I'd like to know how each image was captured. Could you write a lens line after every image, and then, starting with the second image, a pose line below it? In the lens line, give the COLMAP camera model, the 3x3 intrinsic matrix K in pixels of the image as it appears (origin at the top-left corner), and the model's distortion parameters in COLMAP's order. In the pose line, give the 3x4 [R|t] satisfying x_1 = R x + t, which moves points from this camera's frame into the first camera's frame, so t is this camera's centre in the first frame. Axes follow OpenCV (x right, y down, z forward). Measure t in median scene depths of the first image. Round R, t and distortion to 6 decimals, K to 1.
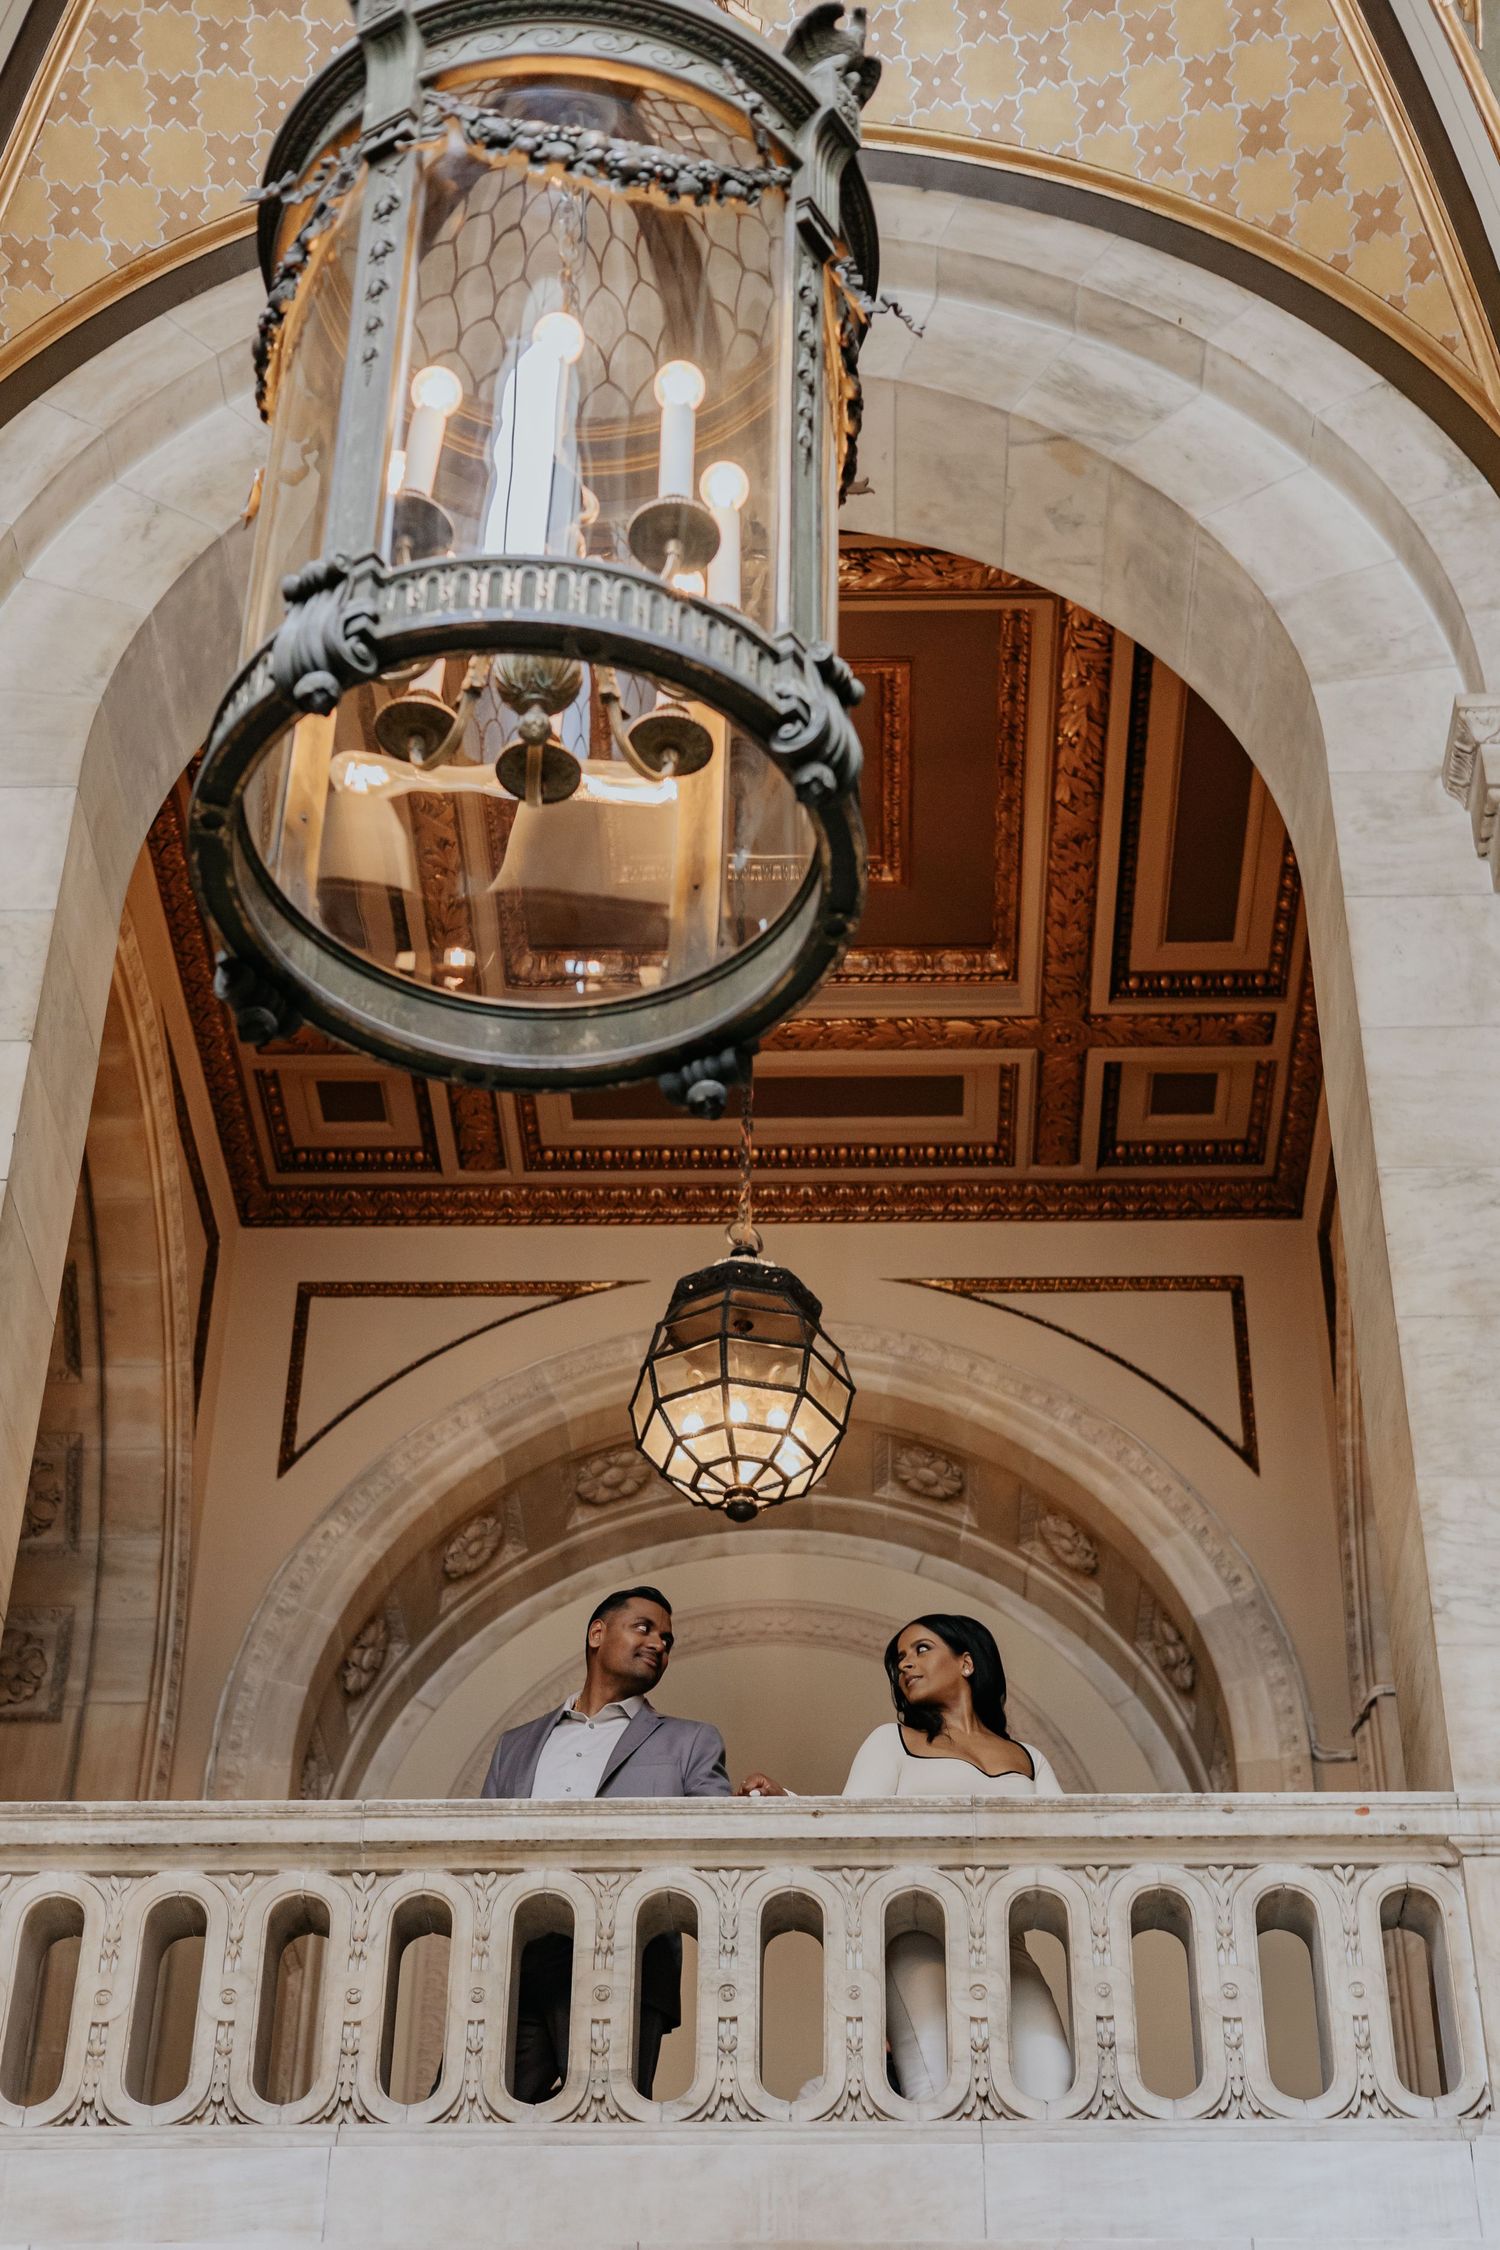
lens RADIAL K [[3375.2, 0, 749.9], [0, 3375.2, 1180.8], [0, 0, 1]] dist [0.008226, 0.019918]
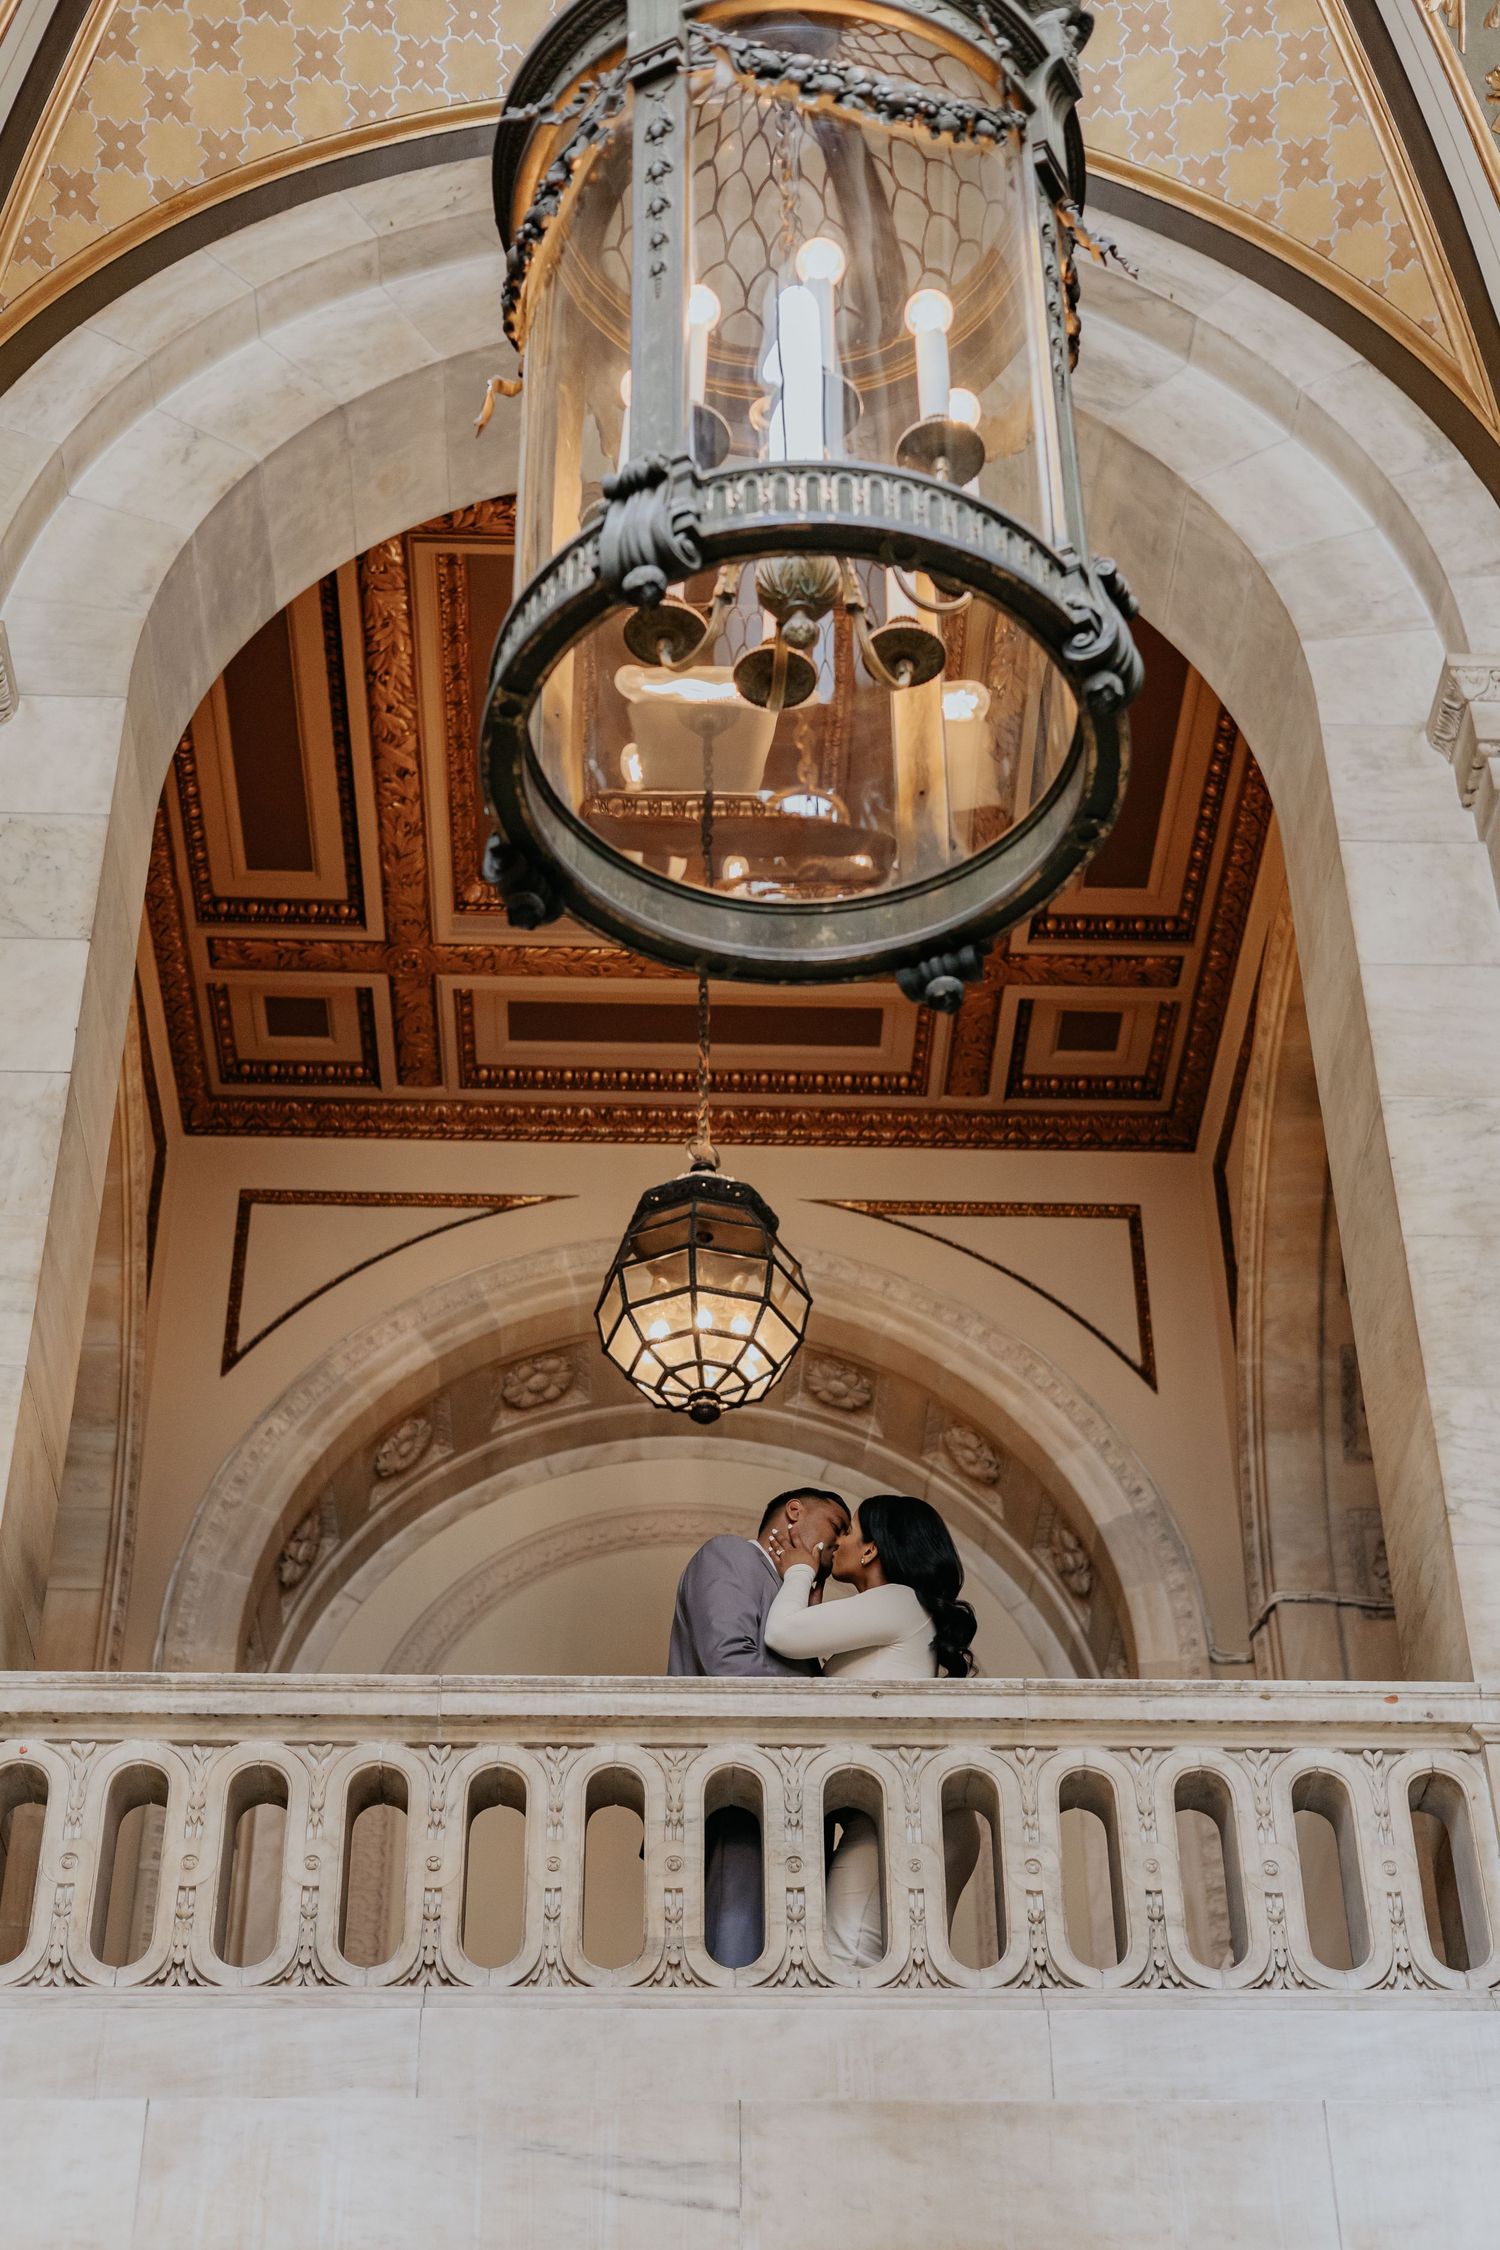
lens RADIAL K [[3199.1, 0, 672.2], [0, 3199.1, 1093.5], [0, 0, 1]] dist [0.009582, 0.017379]
pose [[0.997630, 0.026415, 0.063542, -0.110486], [-0.025776, 0.999609, -0.010860, 0.013550], [-0.063804, 0.009197, 0.997920, 0.012004]]
